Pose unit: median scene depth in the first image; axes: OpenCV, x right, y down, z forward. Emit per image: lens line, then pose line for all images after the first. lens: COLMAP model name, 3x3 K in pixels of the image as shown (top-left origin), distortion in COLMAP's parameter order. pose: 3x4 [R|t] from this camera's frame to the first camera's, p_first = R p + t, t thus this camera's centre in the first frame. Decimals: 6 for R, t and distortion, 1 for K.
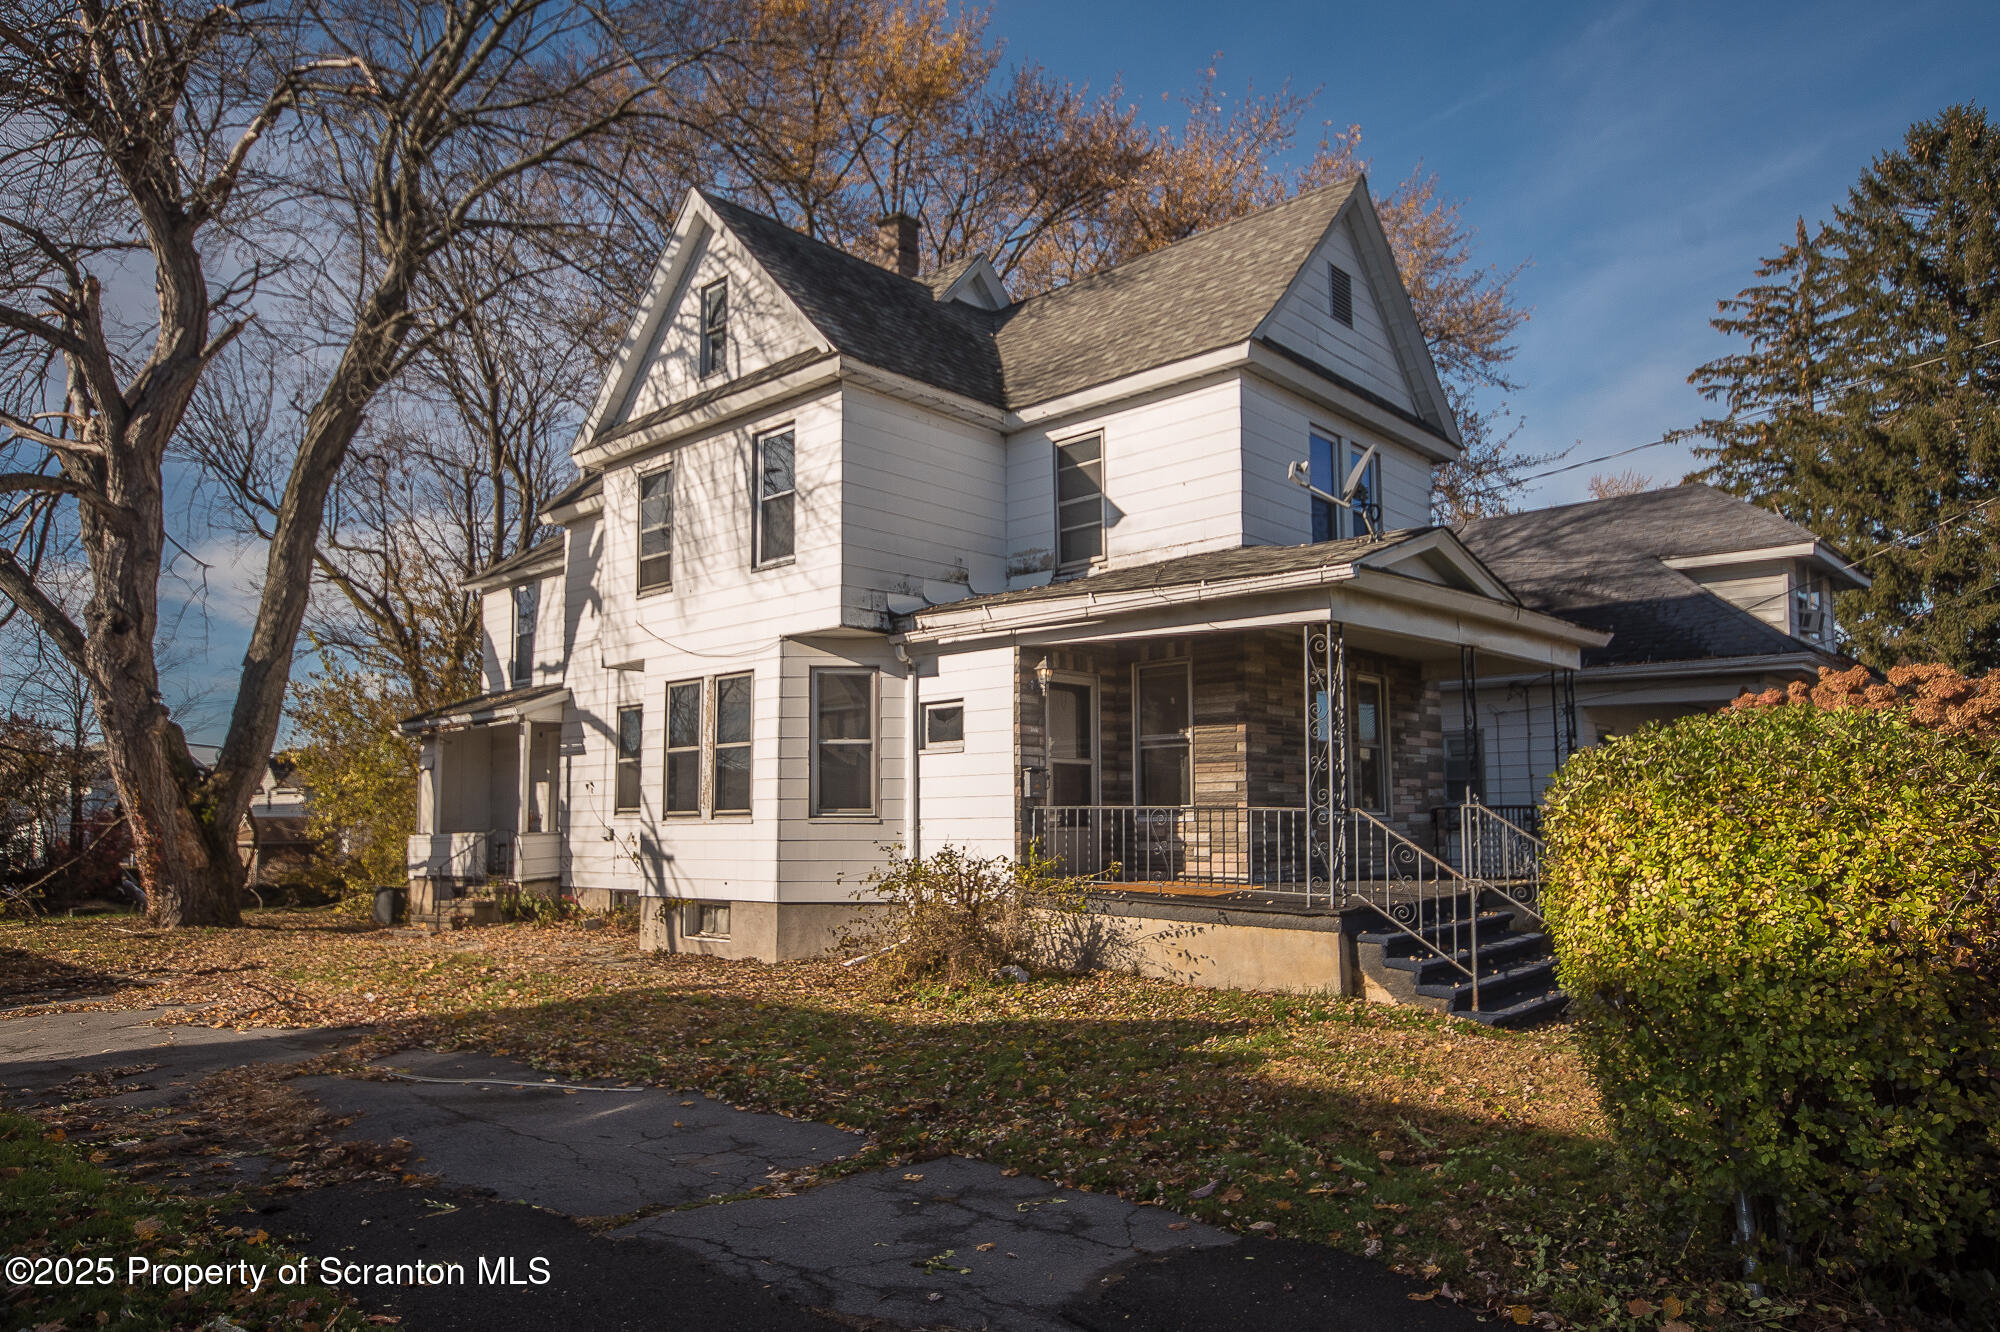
lens RADIAL K [[1364.4, 0, 1002.0], [0, 1364.4, 719.4], [0, 0, 1]] dist [0.007270, 0.057440]
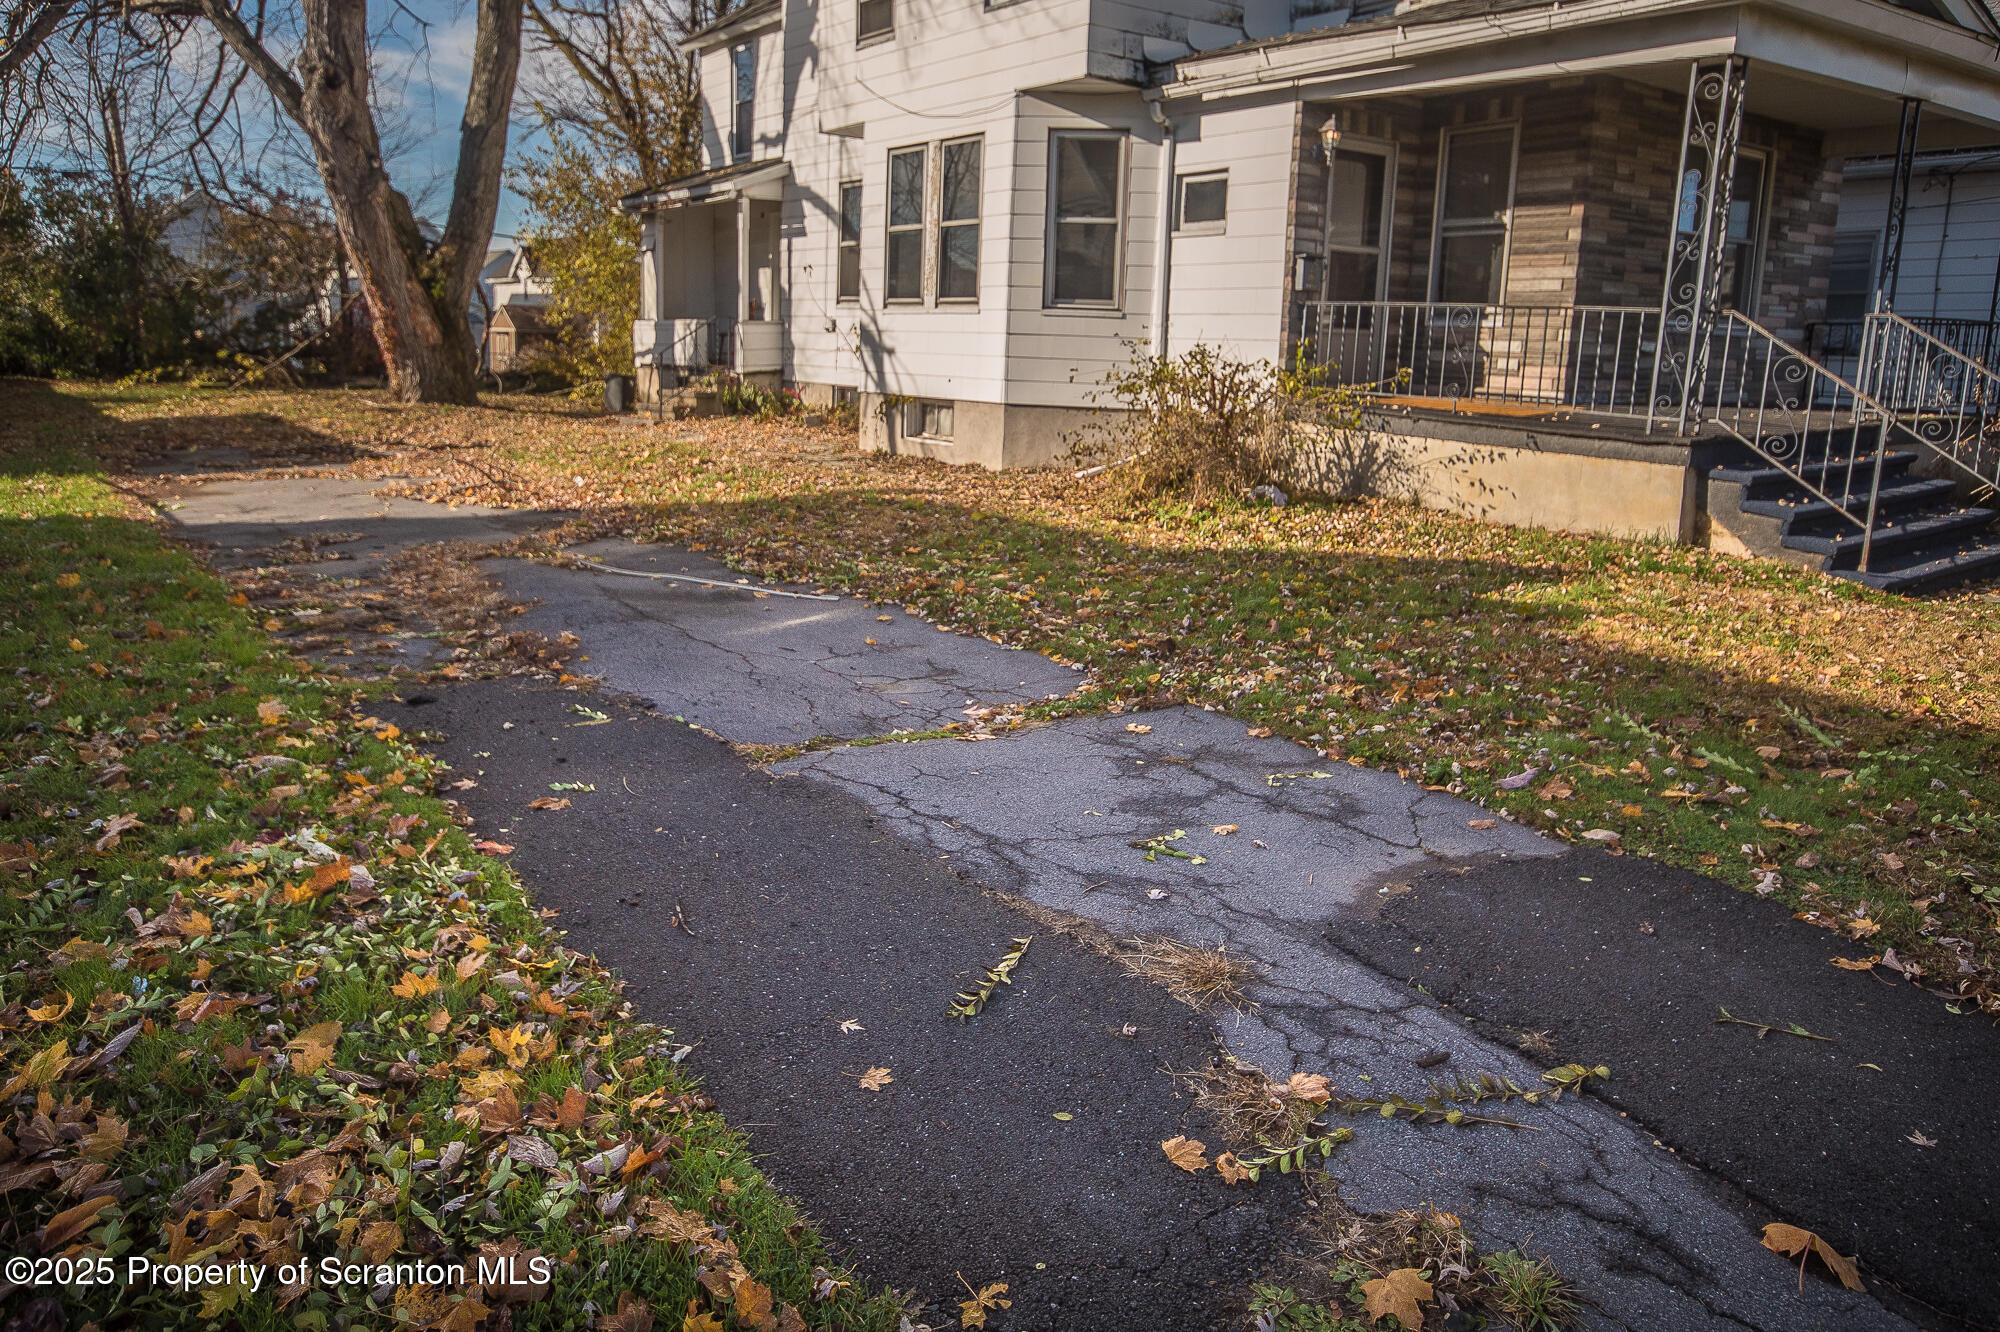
lens RADIAL K [[1392.9, 0, 1009.3], [0, 1392.9, 574.9], [0, 0, 1]] dist [-0.000050, 0.053496]
pose [[0.984495, 0.064059, -0.163297, -0.005290], [-0.023105, 0.970178, 0.241292, 0.022974], [0.173884, -0.233777, 0.956615, 0.102826]]
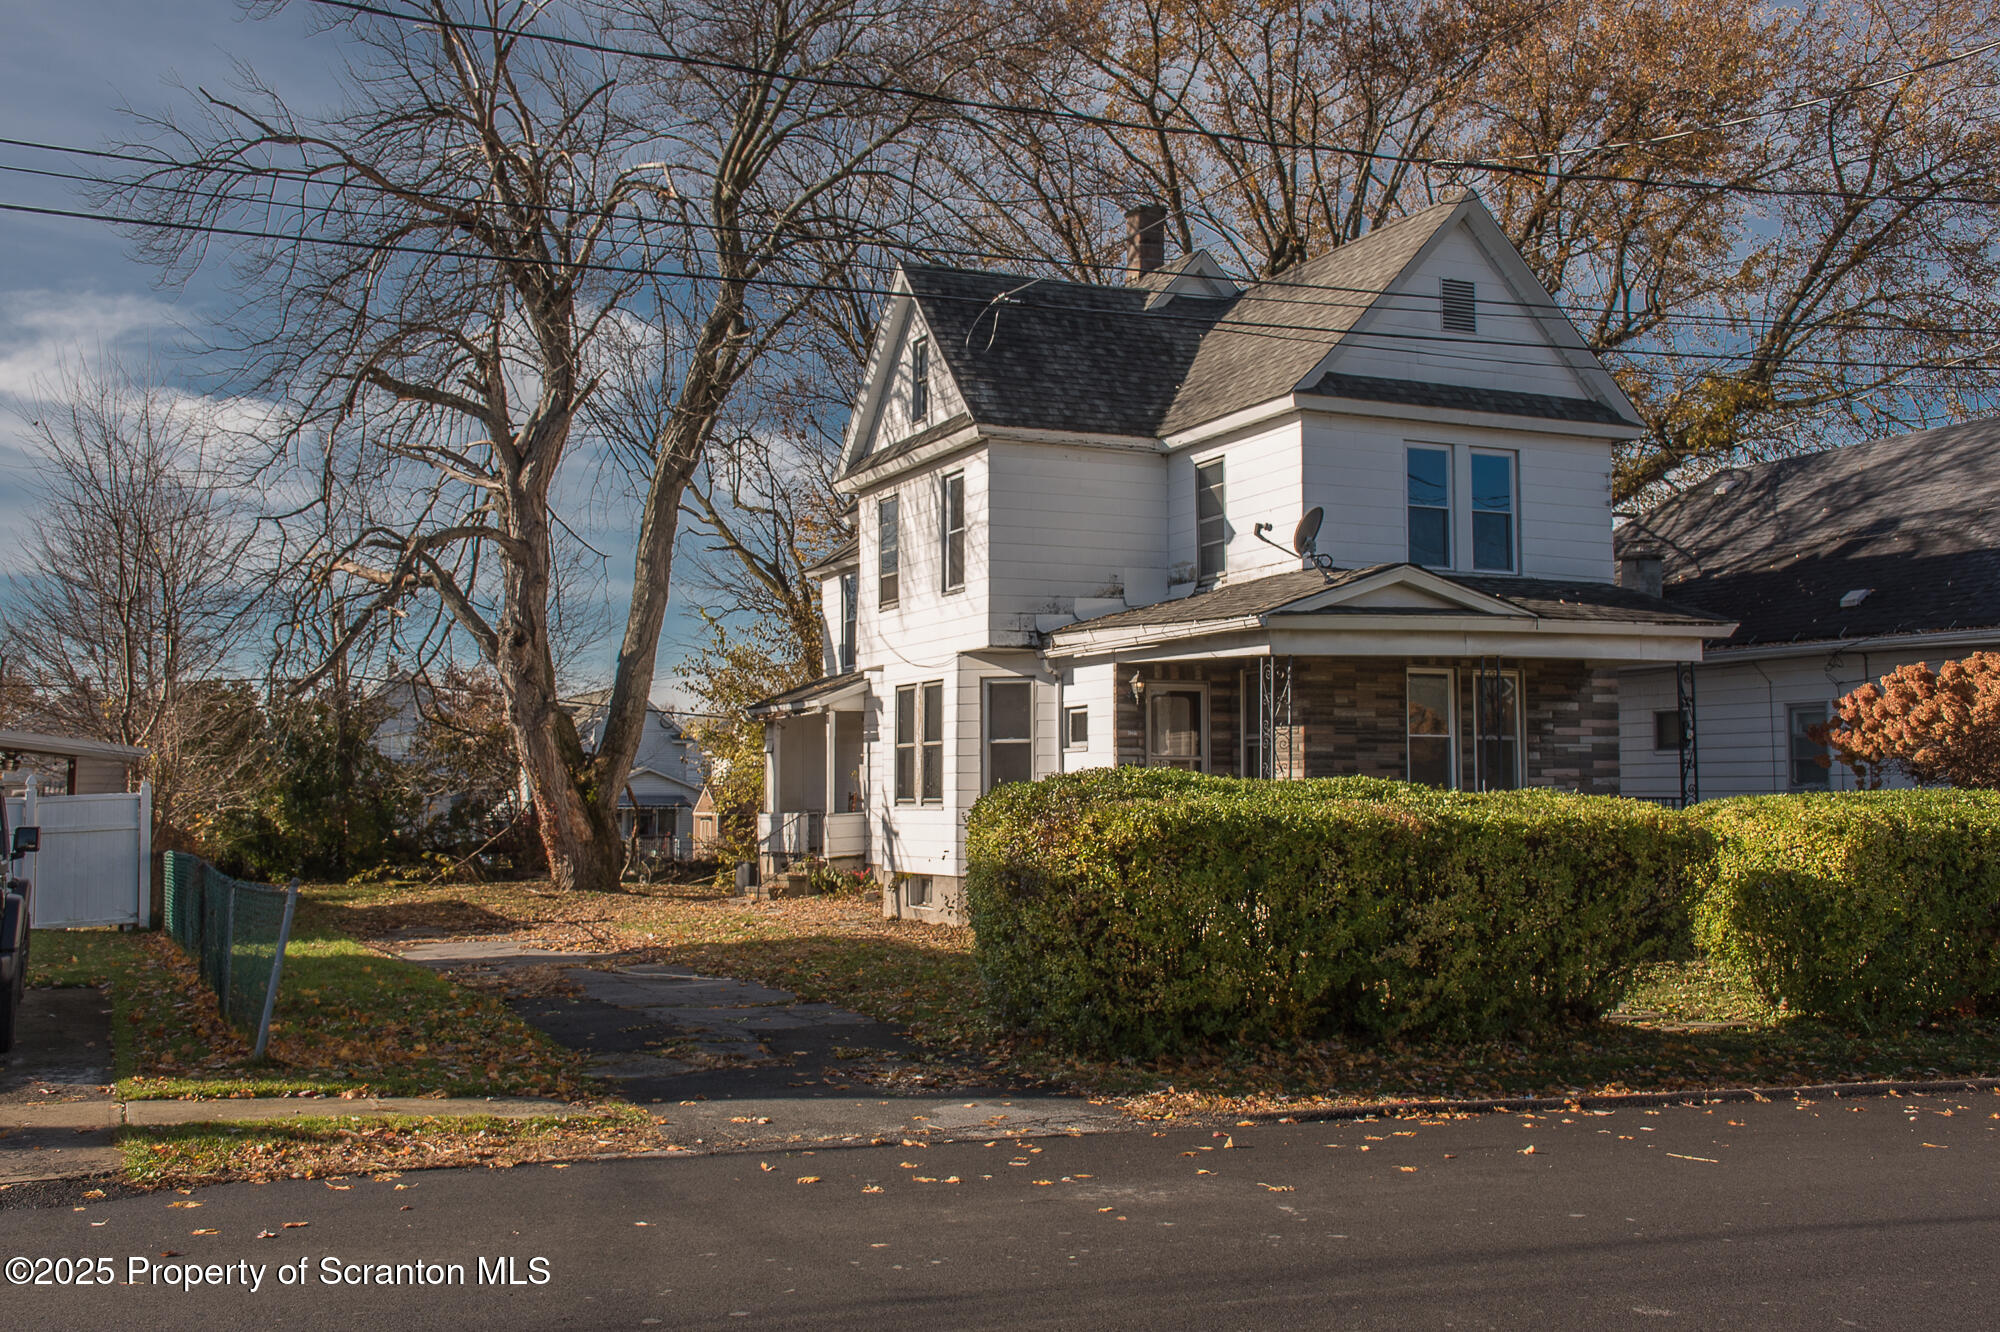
lens RADIAL K [[2366.4, 0, 1000.0], [0, 2366.4, 666.0], [0, 0, 1]] dist [-0.004807, -0.010158]
pose [[0.909266, -0.017598, -0.415844, 0.743420], [0.028902, 0.999364, 0.020903, -0.093143], [0.415211, -0.031025, 0.909196, -0.871409]]
